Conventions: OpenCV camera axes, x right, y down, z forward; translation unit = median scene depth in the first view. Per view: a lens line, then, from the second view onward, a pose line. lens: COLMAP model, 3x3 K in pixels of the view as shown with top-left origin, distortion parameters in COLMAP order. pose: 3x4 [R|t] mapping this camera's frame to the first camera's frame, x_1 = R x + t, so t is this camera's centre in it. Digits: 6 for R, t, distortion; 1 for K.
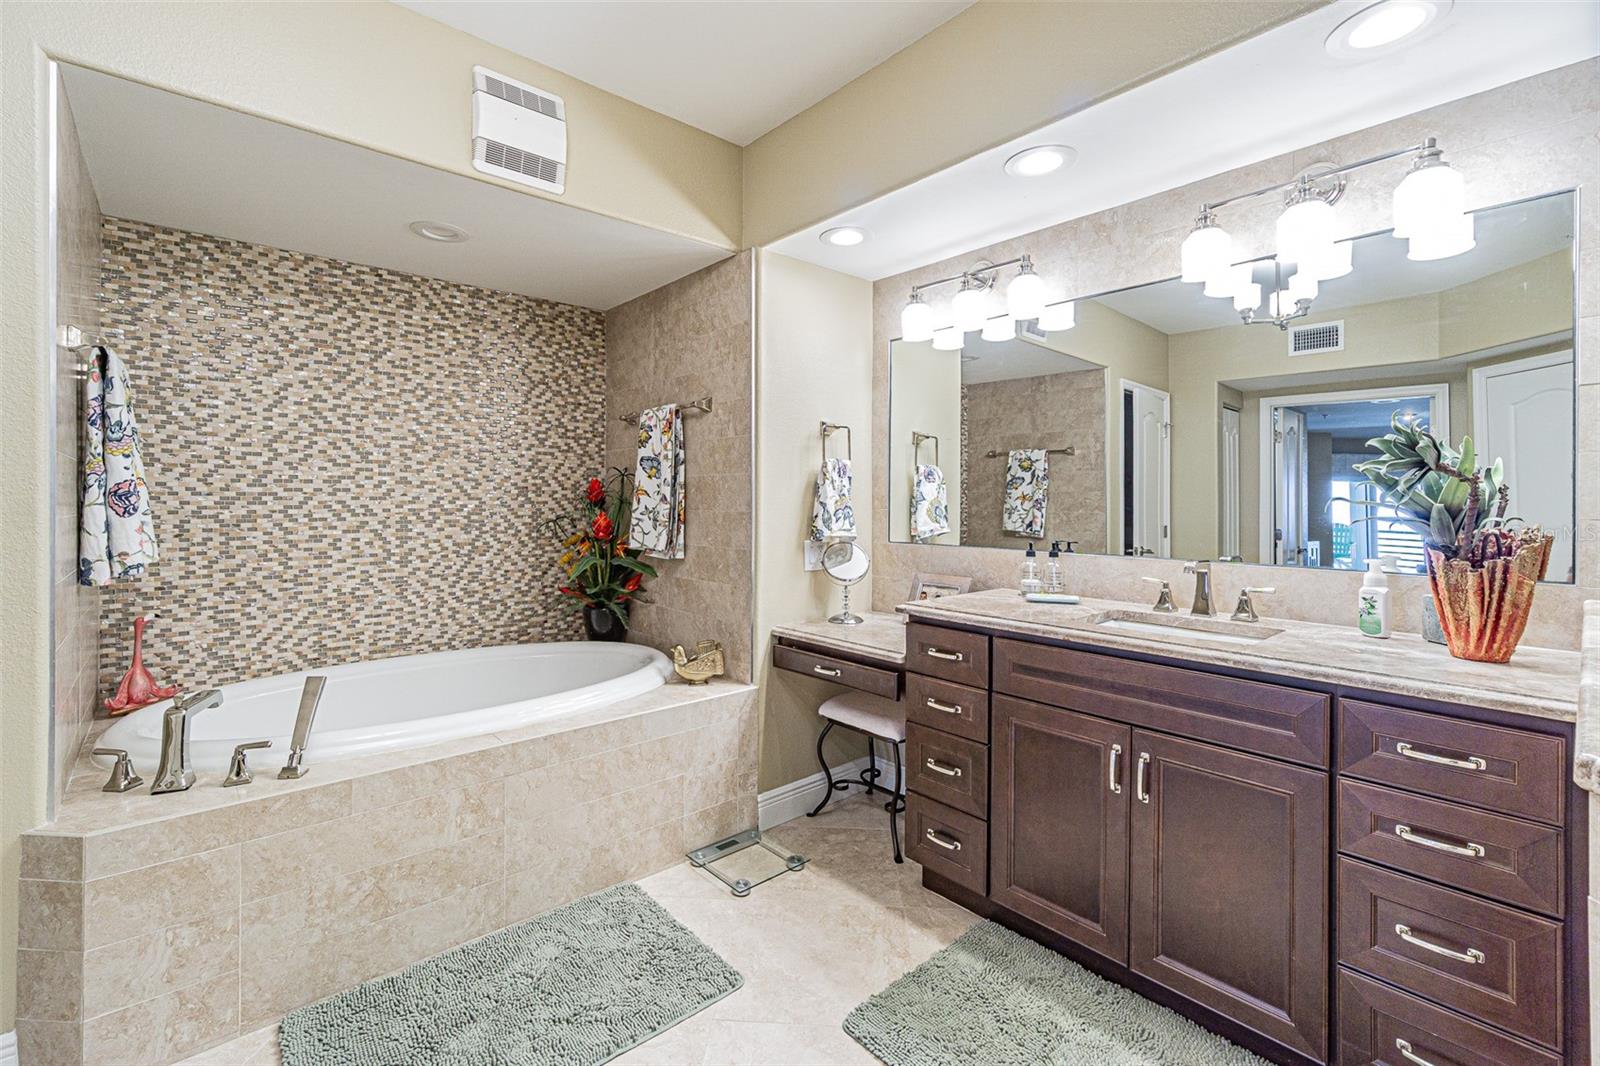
lens RADIAL K [[691.8, 0, 783.2], [0, 691.8, 509.4], [0, 0, 1]] dist [-0.003849, 0.000917]
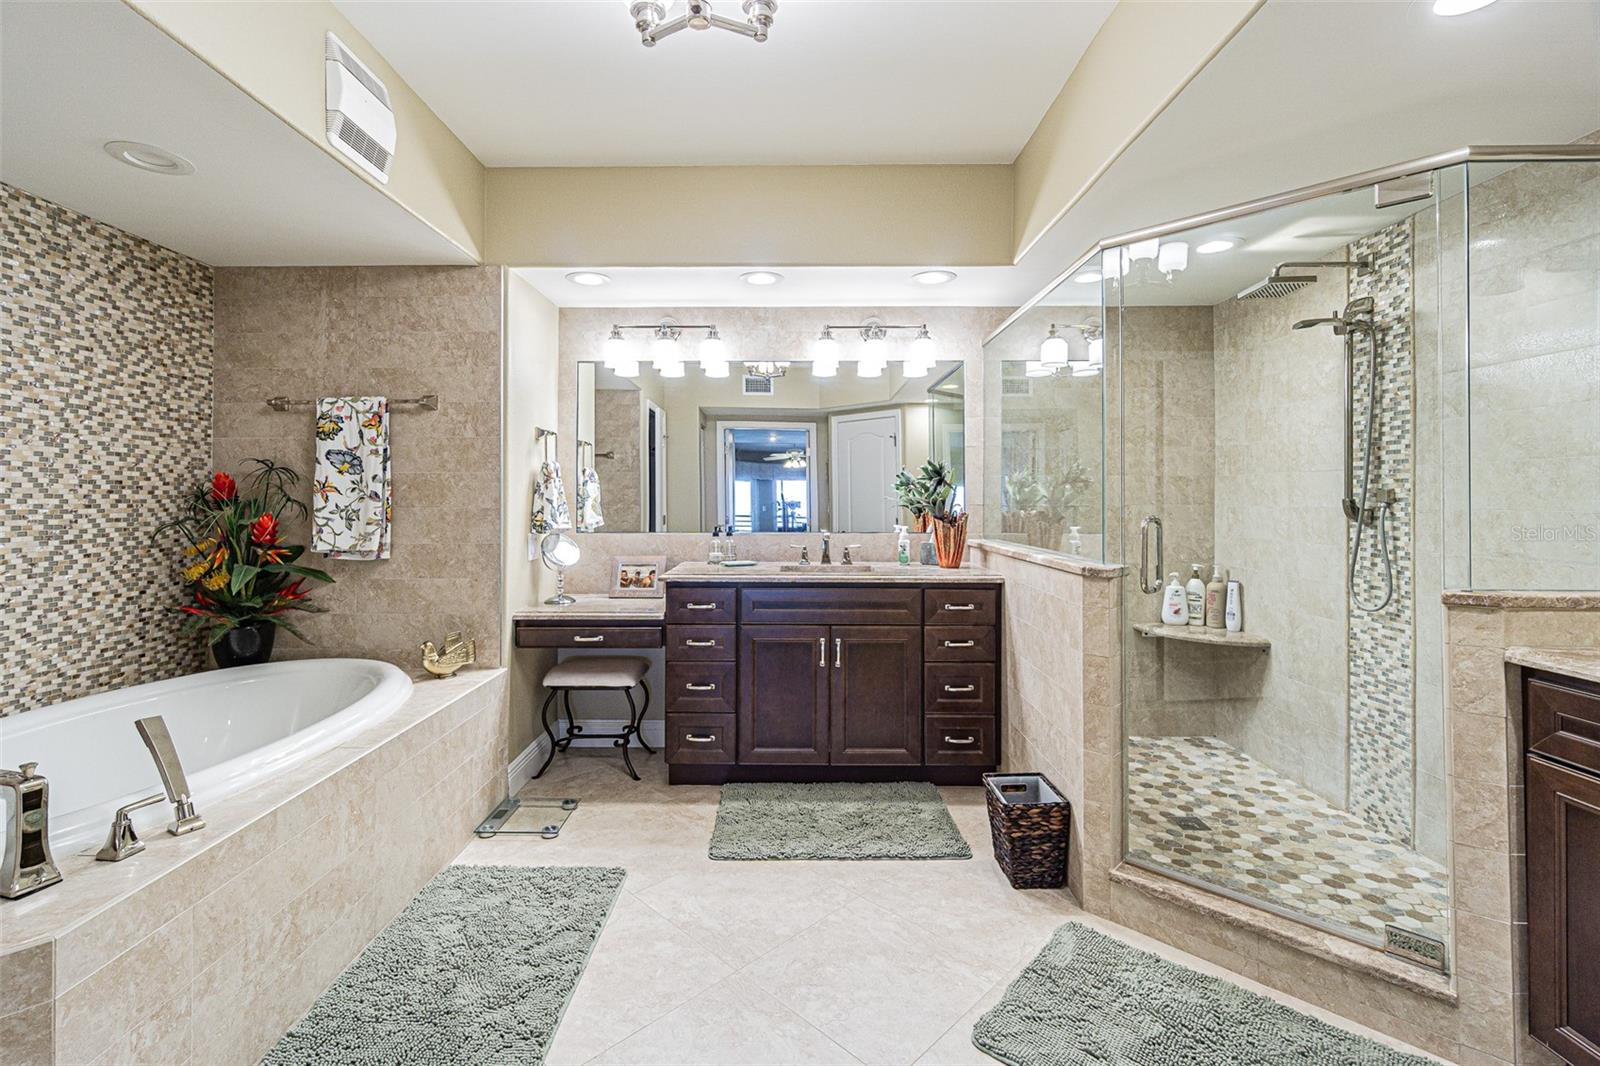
lens RADIAL K [[691.8, 0, 783.2], [0, 691.8, 509.4], [0, 0, 1]] dist [-0.003849, 0.000917]
pose [[0.675350, -0.015915, 0.737326, -0.476107], [0.011964, 0.999872, 0.010624, -0.000511], [-0.737400, 0.001646, 0.675454, -0.053164]]
